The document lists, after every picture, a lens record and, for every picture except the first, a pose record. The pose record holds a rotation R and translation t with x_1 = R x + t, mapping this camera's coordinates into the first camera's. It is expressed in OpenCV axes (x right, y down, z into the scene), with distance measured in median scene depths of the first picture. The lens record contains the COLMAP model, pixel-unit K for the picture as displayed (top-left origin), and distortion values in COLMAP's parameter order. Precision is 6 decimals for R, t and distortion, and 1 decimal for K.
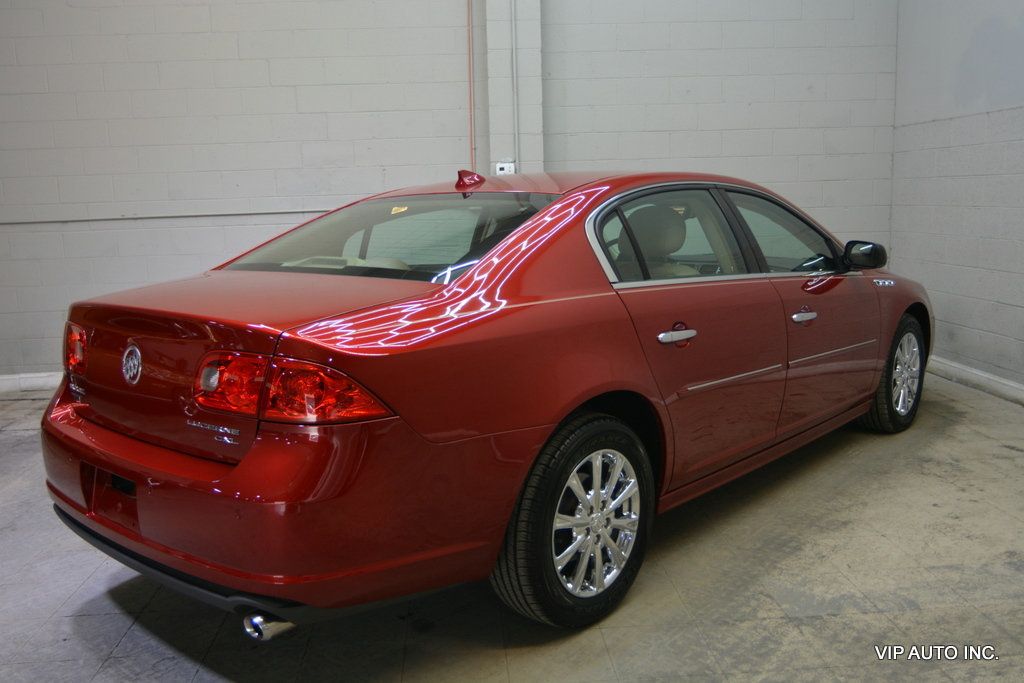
lens RADIAL K [[937.7, 0, 512.0], [0, 937.7, 341.5], [0, 0, 1]] dist [0.002653, 0.000689]
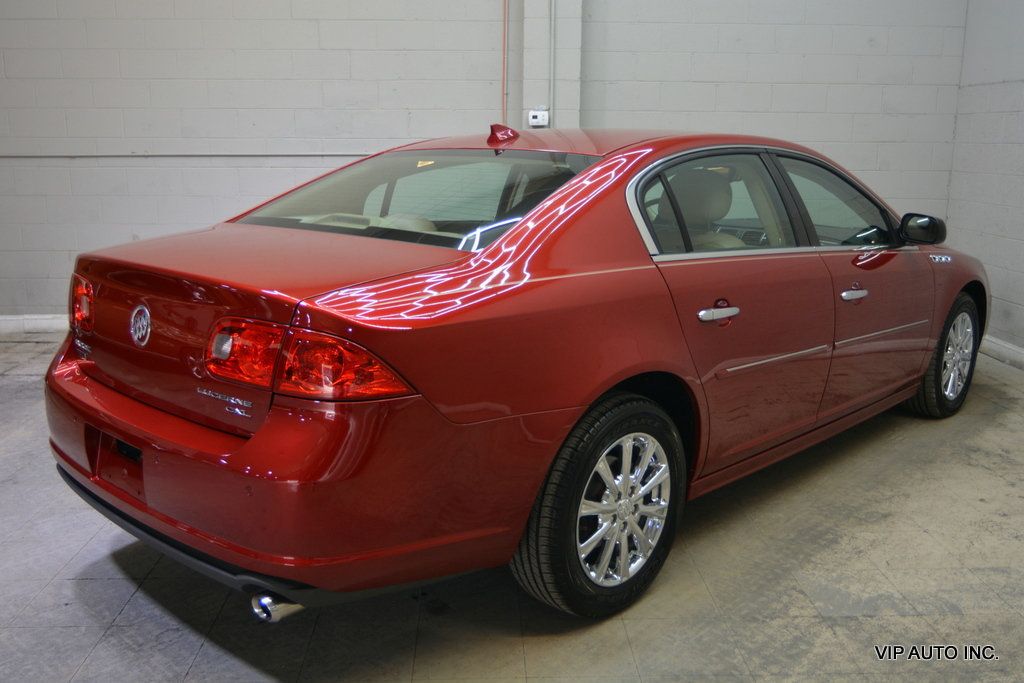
lens RADIAL K [[984.4, 0, 512.0], [0, 984.4, 341.5], [0, 0, 1]] dist [-0.013817, 0.021560]
pose [[0.998964, 0.040586, -0.020588, -0.008476], [-0.039450, 0.997820, 0.052897, -0.022337], [0.022690, -0.052030, 0.998388, 0.015144]]
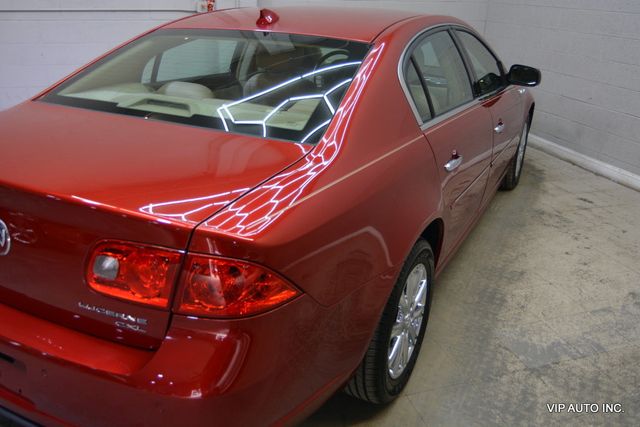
lens RADIAL K [[571.3, 0, 320.0], [0, 571.3, 213.5], [0, 0, 1]] dist [-0.006944, -0.004137]
pose [[0.965450, -0.049176, 0.255908, -0.200936], [-0.012293, 0.972345, 0.233224, -0.118695], [-0.260300, -0.228312, 0.938146, 0.319054]]
